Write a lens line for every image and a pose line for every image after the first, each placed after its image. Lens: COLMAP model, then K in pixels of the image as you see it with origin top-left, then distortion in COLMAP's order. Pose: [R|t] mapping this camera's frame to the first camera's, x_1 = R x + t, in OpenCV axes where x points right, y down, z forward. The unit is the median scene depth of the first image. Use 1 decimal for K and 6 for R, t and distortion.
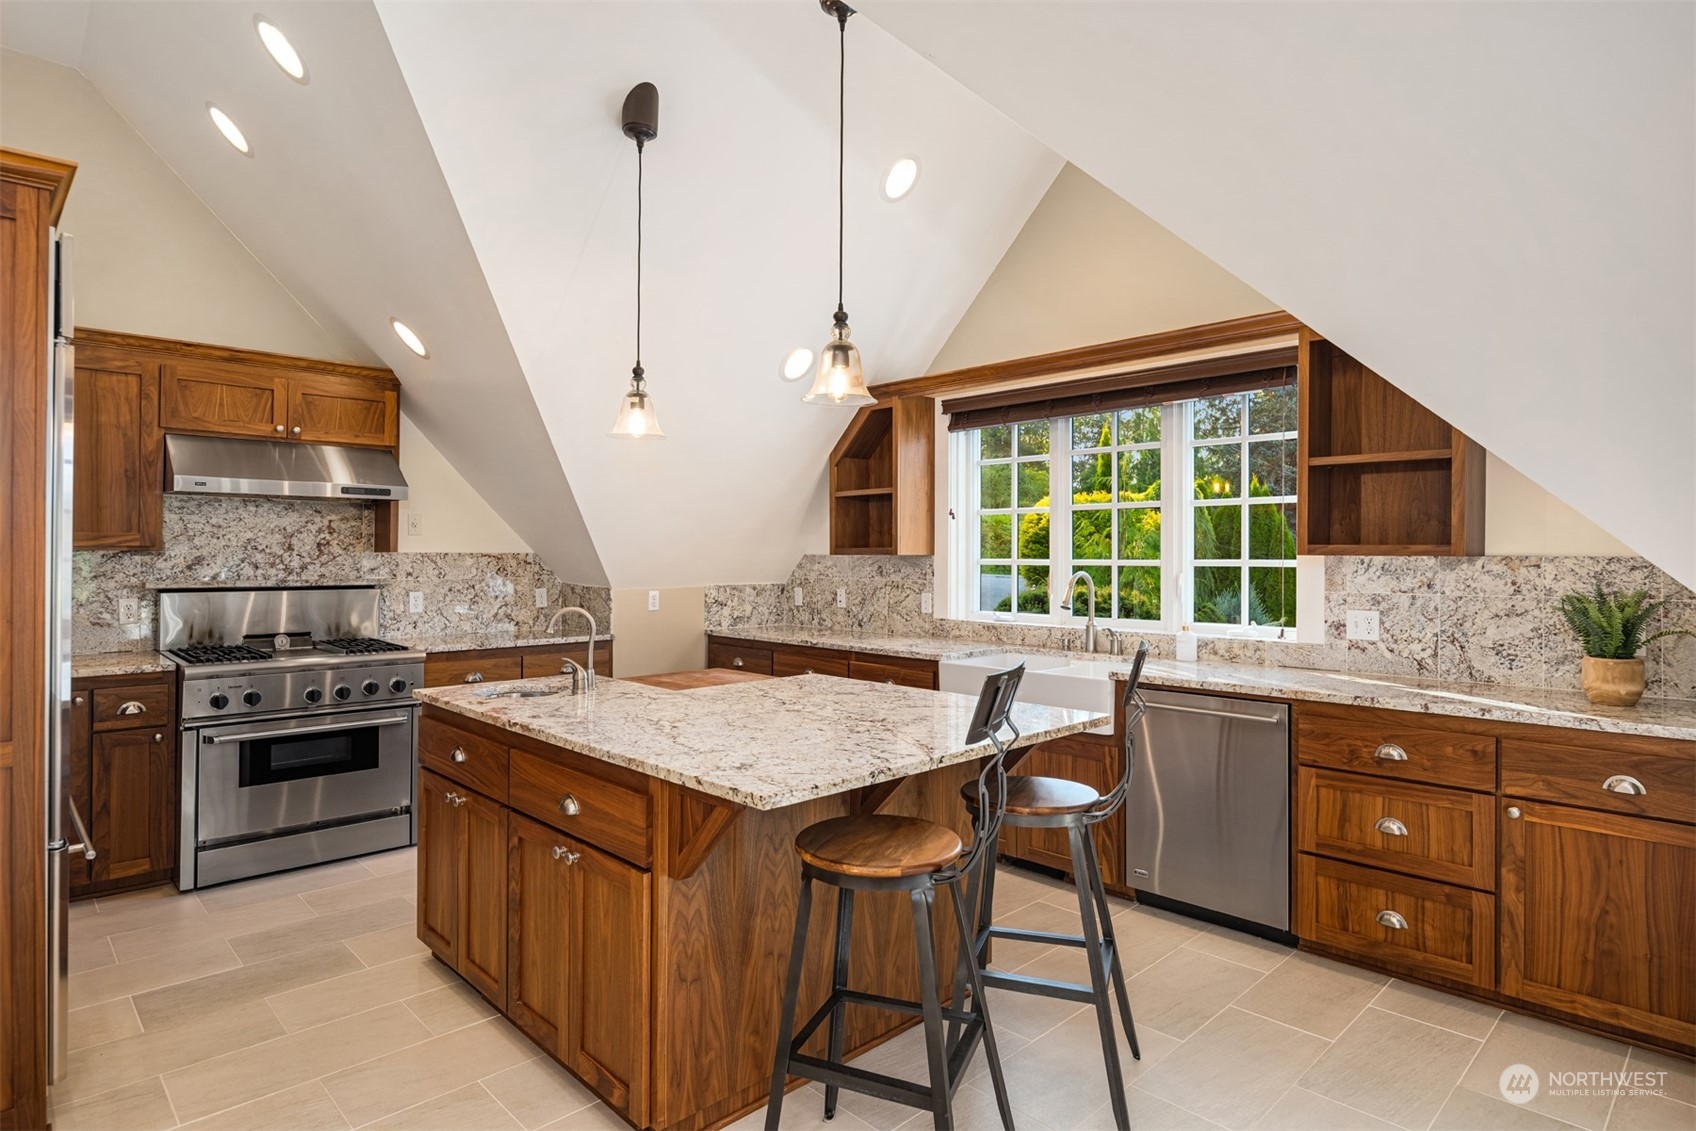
lens RADIAL K [[921.7, 0, 848.0], [0, 921.7, 565.5], [0, 0, 1]] dist [-0.001752, -0.000272]
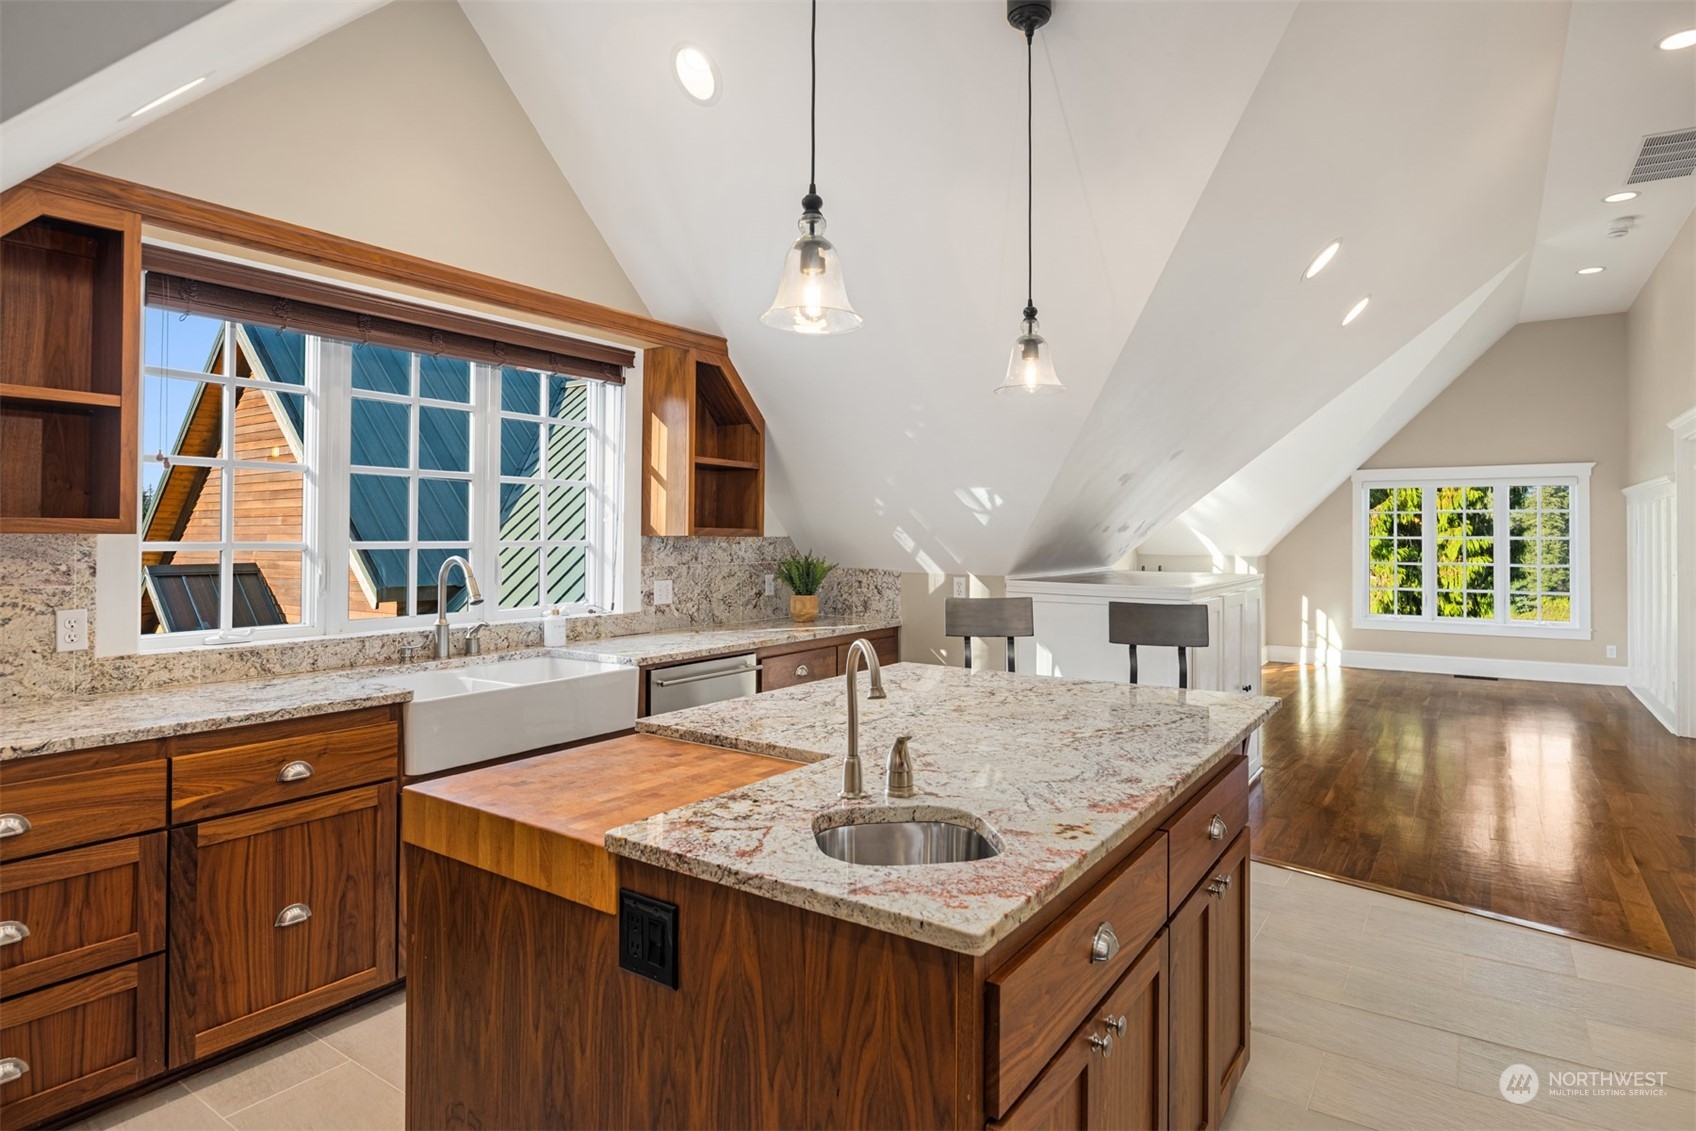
lens RADIAL K [[915.3, 0, 845.9], [0, 915.3, 527.6], [0, 0, 1]] dist [-0.001109, -0.000124]
pose [[-0.203902, 0.004283, 0.978982, -0.575454], [0.002095, 0.999990, -0.003938, -0.013924], [-0.978989, 0.001248, -0.203908, 0.828899]]
